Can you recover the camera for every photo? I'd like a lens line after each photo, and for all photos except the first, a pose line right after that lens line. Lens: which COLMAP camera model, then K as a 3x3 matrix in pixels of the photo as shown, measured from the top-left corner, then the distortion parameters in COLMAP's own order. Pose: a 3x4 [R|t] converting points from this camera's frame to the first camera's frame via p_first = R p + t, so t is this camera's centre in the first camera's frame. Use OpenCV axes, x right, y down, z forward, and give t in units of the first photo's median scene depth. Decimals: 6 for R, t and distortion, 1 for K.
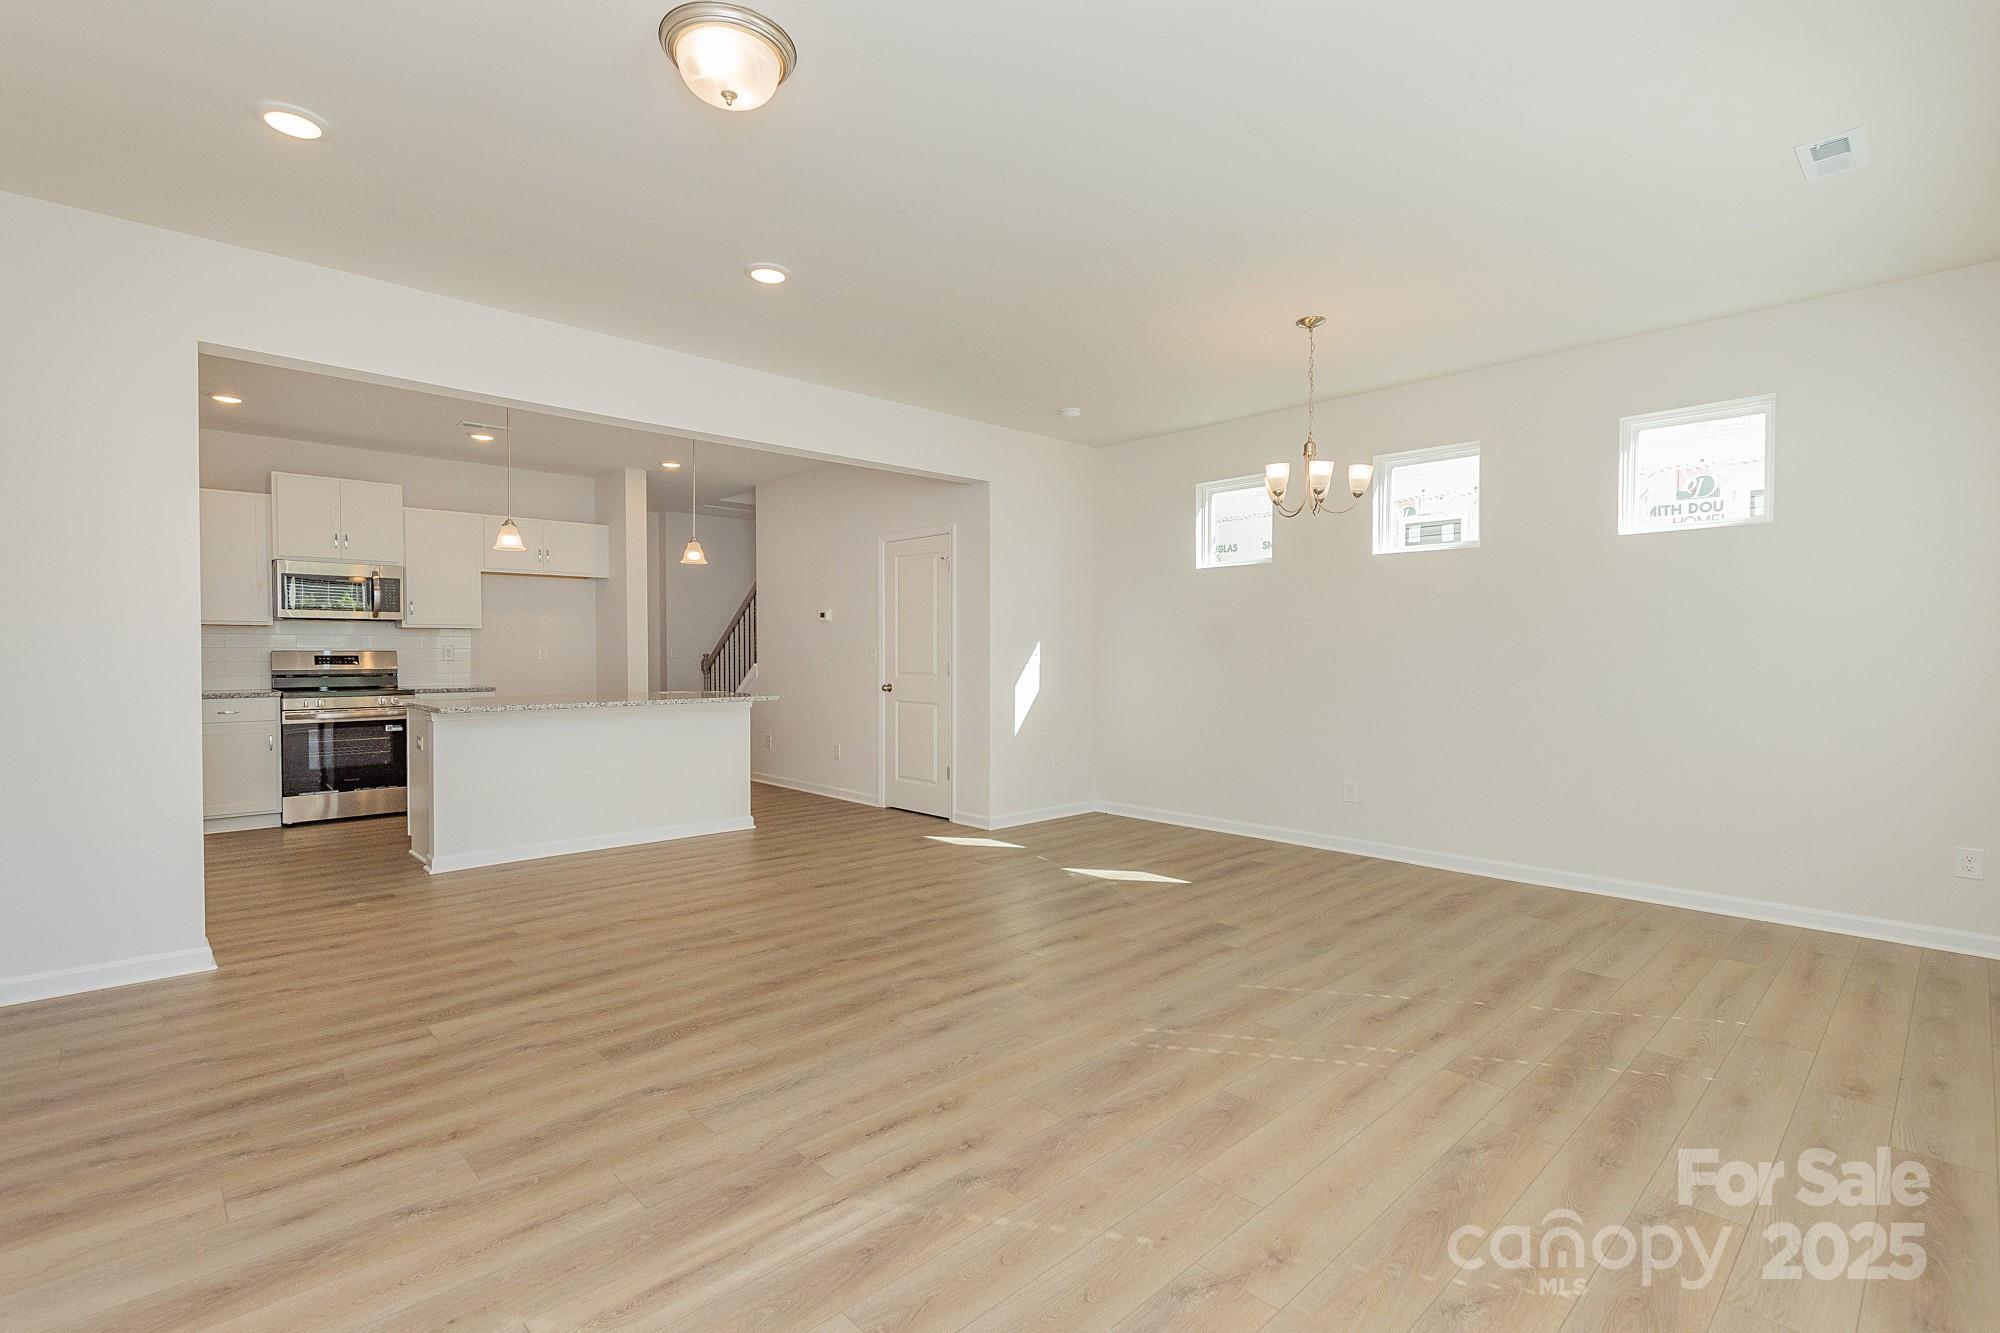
lens RADIAL K [[904.5, 0, 1010.6], [0, 904.5, 661.1], [0, 0, 1]] dist [0.005777, -0.000561]
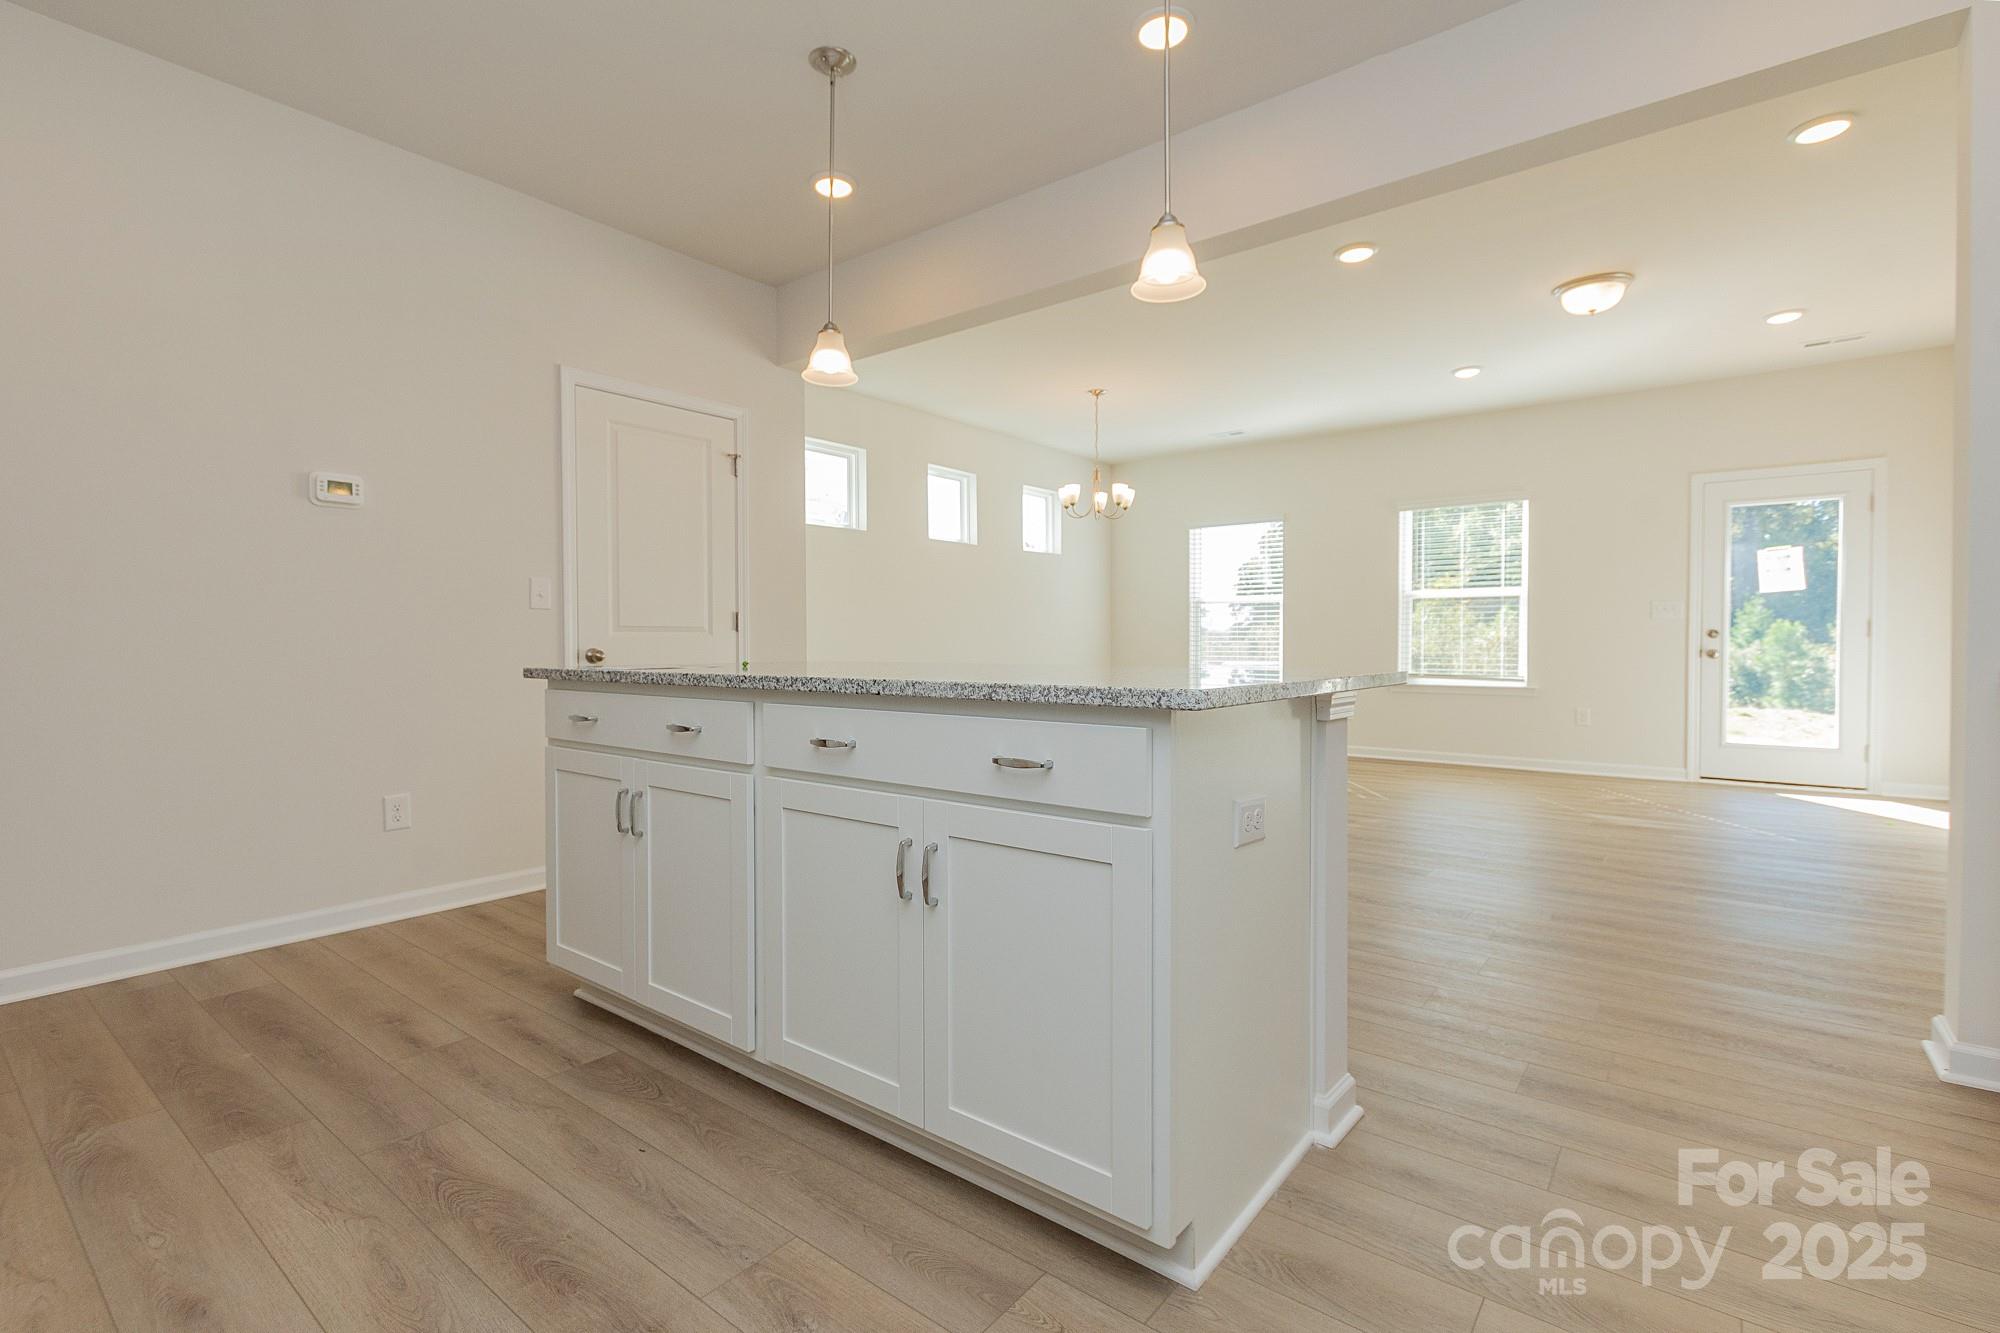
lens RADIAL K [[904.5, 0, 954.7], [0, 904.5, 649.7], [0, 0, 1]] dist [0.005777, -0.000561]
pose [[-0.090661, -0.007008, 0.995857, -1.167677], [0.011957, 0.999895, 0.008125, 0.041934], [-0.995810, 0.012645, -0.090568, 1.387320]]
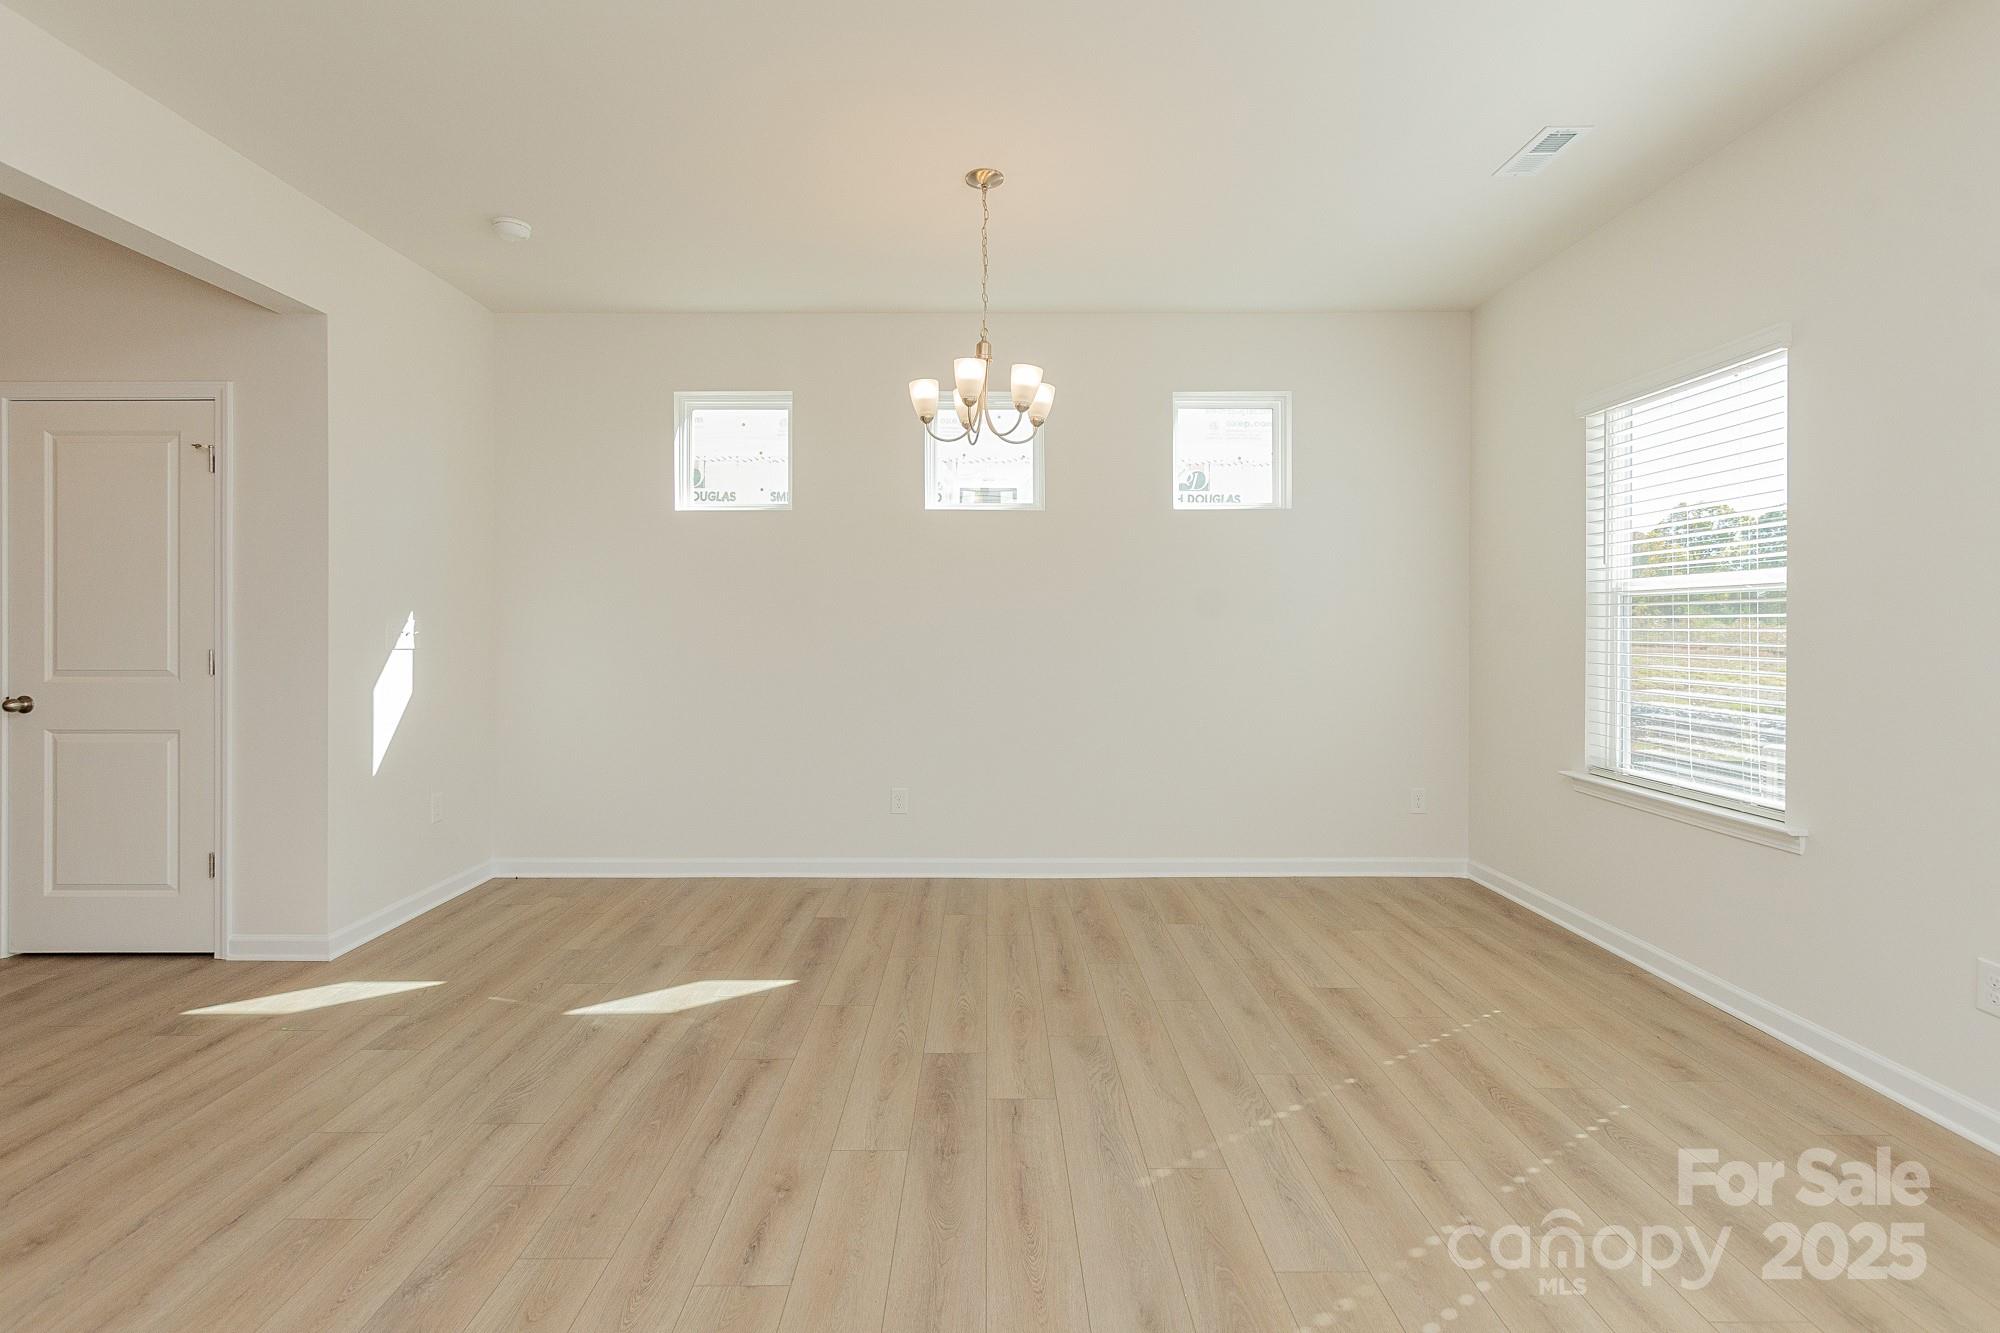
lens RADIAL K [[904.5, 0, 977.3], [0, 904.5, 618.7], [0, 0, 1]] dist [0.005777, -0.000561]
pose [[0.706421, 0.003350, 0.707784, -0.189625], [0.008092, 0.999885, -0.012808, -0.008813], [-0.707746, 0.014776, 0.706312, 0.487868]]
